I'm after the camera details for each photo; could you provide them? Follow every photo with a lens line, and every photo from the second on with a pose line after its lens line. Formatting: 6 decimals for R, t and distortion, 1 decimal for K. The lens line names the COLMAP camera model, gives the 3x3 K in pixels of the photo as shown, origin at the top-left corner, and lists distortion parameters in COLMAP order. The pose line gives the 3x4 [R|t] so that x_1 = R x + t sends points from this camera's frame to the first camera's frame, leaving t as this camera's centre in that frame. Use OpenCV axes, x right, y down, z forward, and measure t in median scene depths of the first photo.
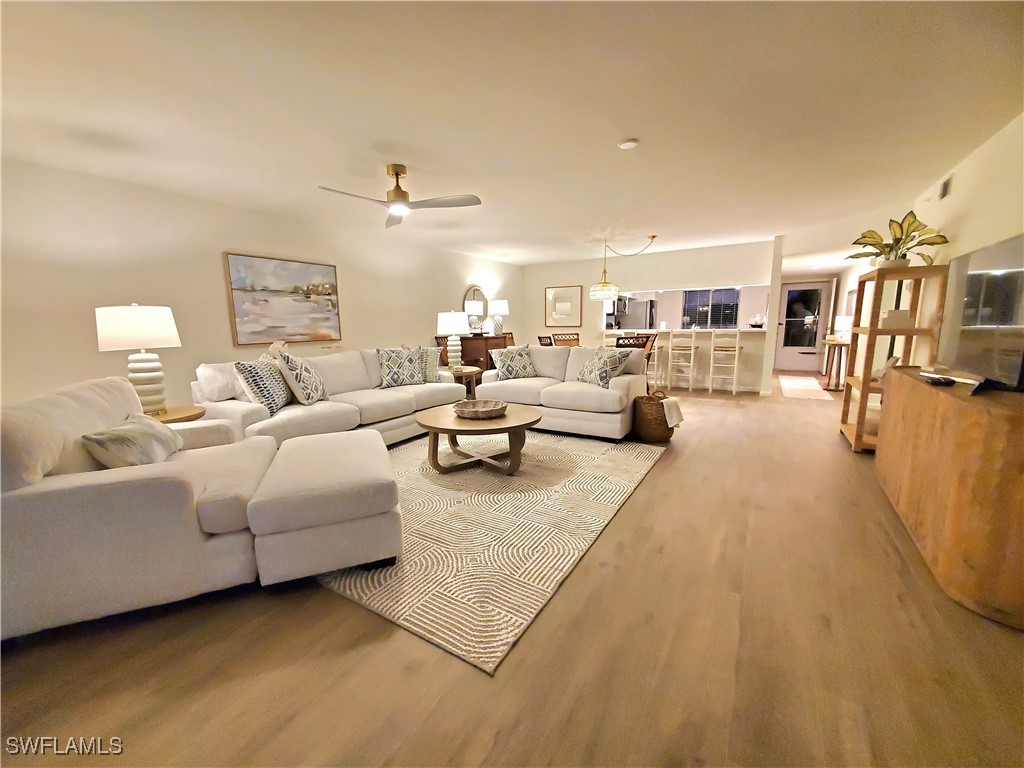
lens RADIAL K [[407.9, 0, 512.2], [0, 407.9, 388.4], [0, 0, 1]] dist [-0.000883, -0.000506]
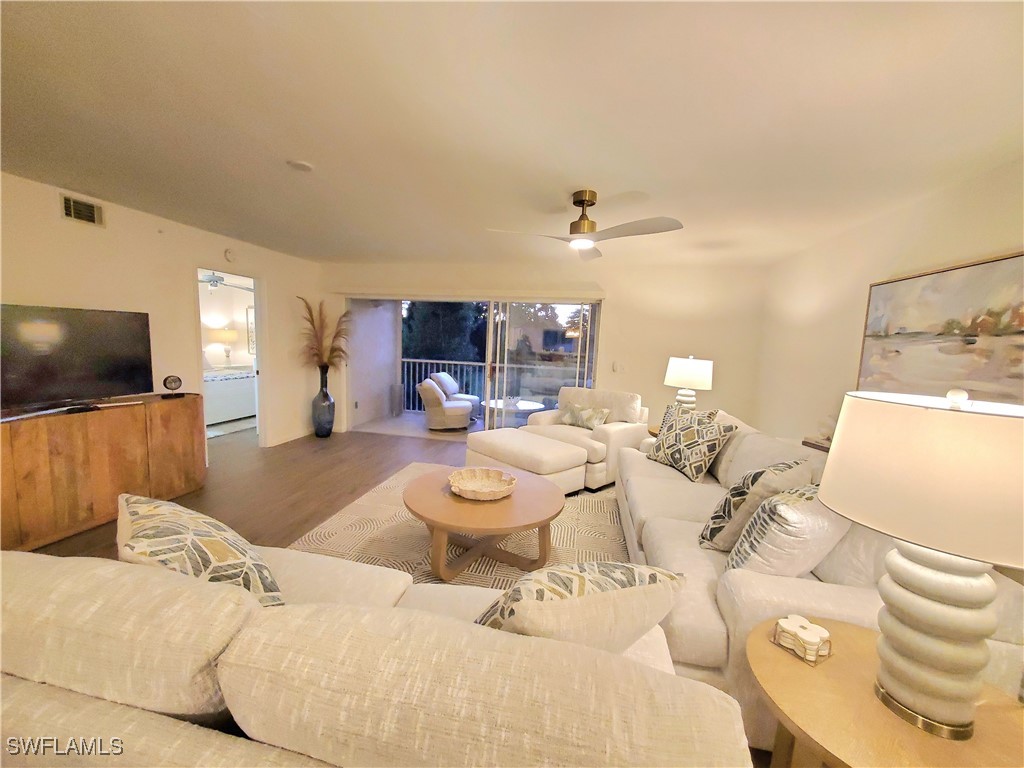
lens RADIAL K [[407.9, 0, 494.7], [0, 407.9, 384.4], [0, 0, 1]] dist [-0.000883, -0.000506]
pose [[-0.940323, 0.000361, -0.340284, 0.128281], [-0.094753, 0.960171, 0.262855, -0.274618], [0.326825, 0.279412, -0.902837, 1.377694]]
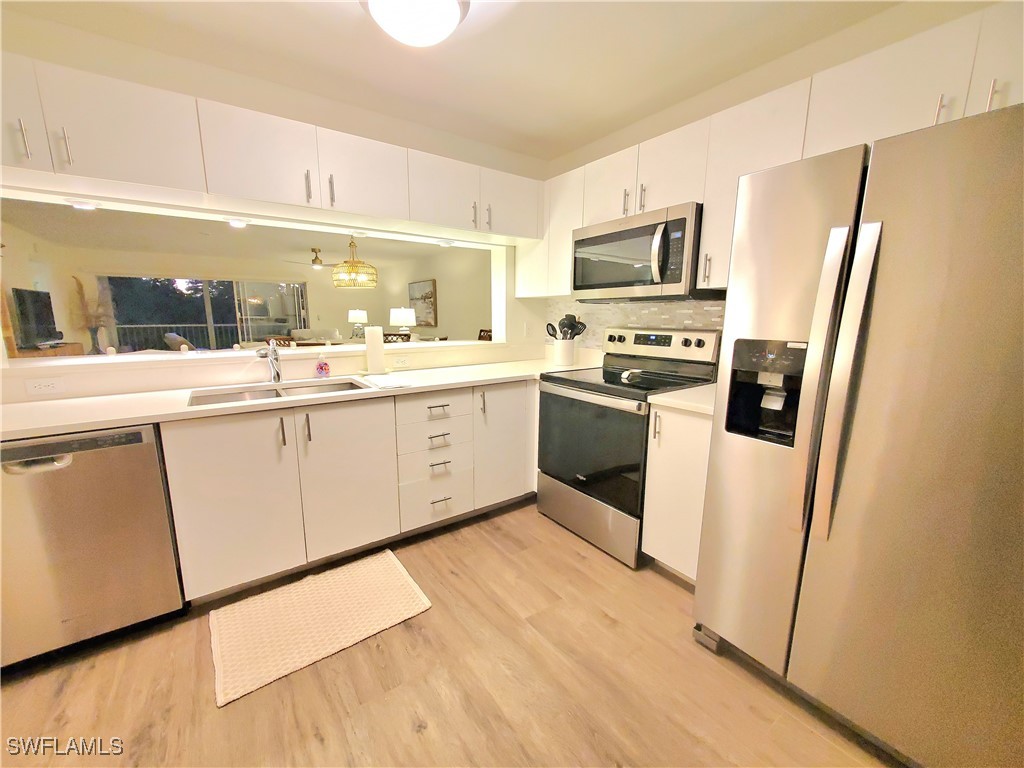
lens RADIAL K [[407.9, 0, 514.2], [0, 407.9, 384.7], [0, 0, 1]] dist [-0.000883, -0.000506]
pose [[-0.361253, 0.161651, -0.918349, 1.166747], [-0.153960, 0.961001, 0.229723, -0.378058], [0.919670, 0.224377, -0.322276, 2.240634]]
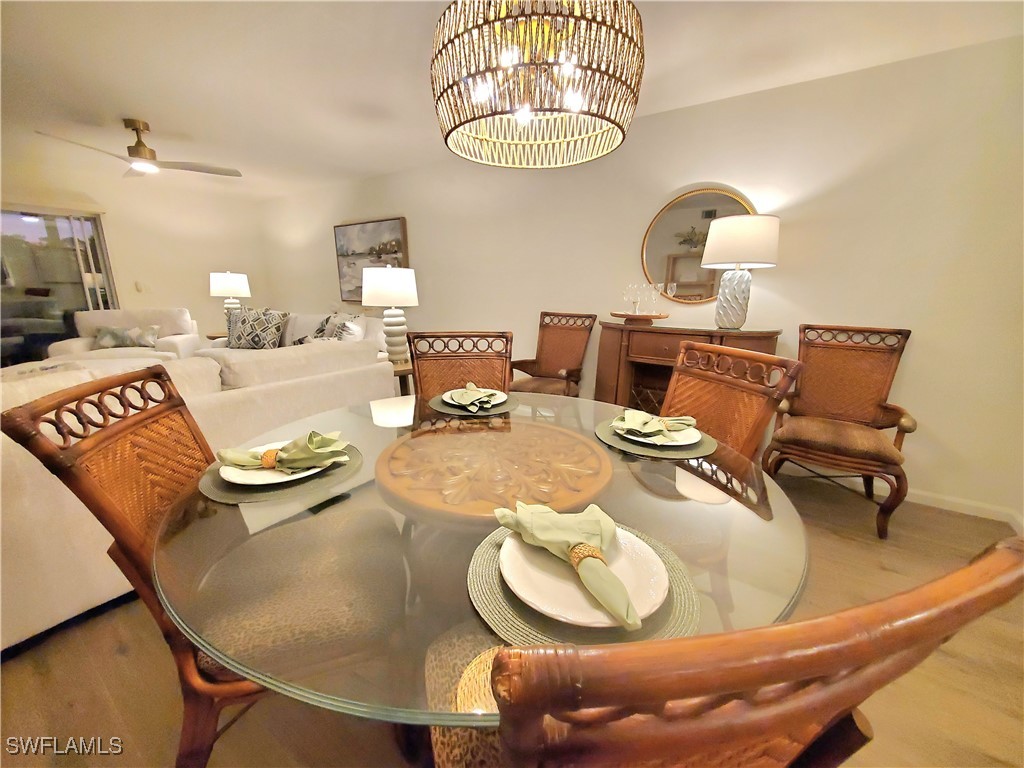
lens RADIAL K [[407.9, 0, 507.0], [0, 407.9, 384.7], [0, 0, 1]] dist [-0.000883, -0.000506]
pose [[-0.031841, 0.238628, -0.970589, 0.580265], [-0.173320, 0.955051, 0.240494, -0.245530], [0.984351, 0.175880, 0.010949, 1.501638]]
